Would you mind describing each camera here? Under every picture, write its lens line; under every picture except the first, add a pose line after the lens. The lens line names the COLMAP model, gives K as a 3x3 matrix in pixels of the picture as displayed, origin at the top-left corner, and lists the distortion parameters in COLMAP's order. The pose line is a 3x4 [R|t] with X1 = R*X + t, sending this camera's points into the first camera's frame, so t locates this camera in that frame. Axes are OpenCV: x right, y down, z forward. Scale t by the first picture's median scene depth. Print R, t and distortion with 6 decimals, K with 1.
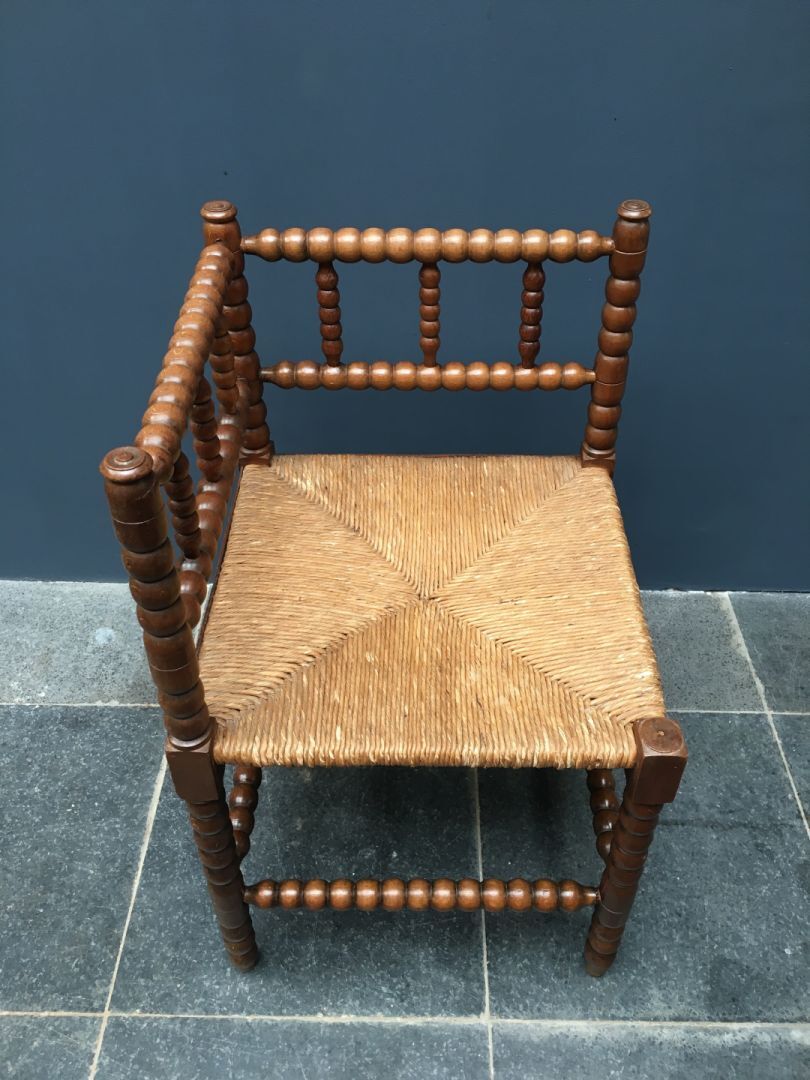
lens RADIAL K [[864.3, 0, 405.0], [0, 864.3, 540.0], [0, 0, 1]] dist [0.080937, -0.117029]
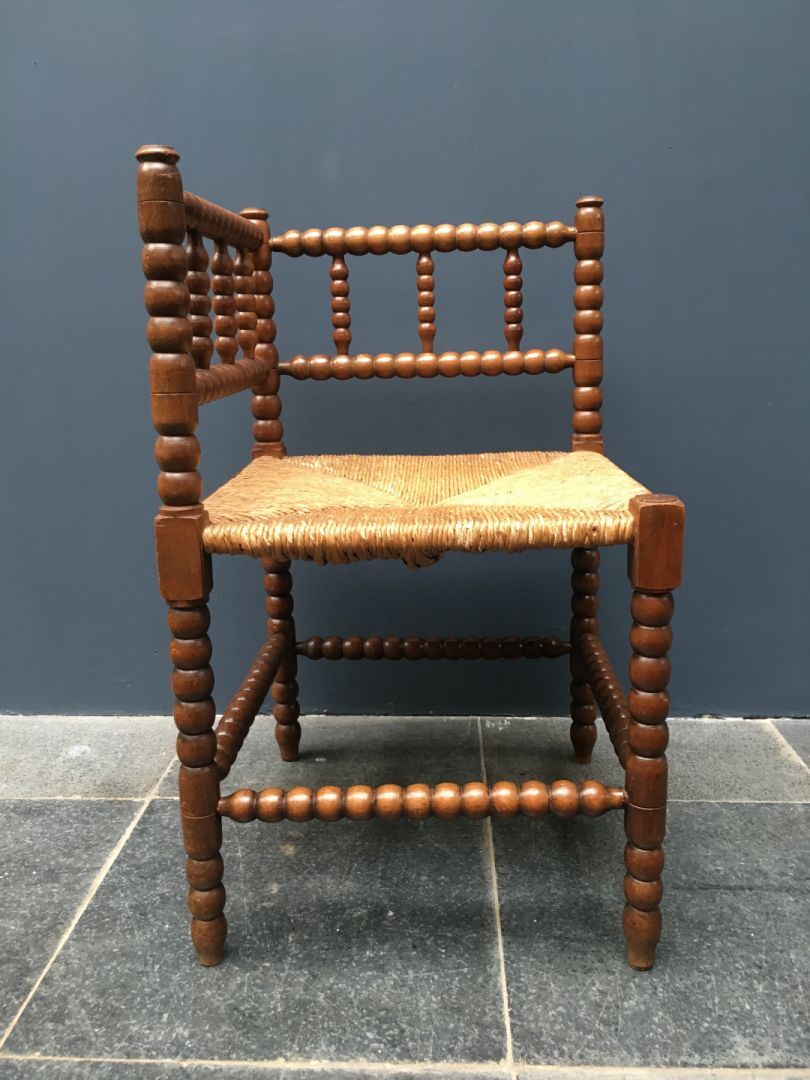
lens RADIAL K [[913.5, 0, 405.0], [0, 913.5, 540.0], [0, 0, 1]] dist [0.089068, -0.129694]
pose [[0.999507, -0.003804, -0.031162, 0.031297], [-0.013685, 0.840549, -0.541562, 0.574455], [0.028253, 0.541721, 0.840083, 0.112110]]
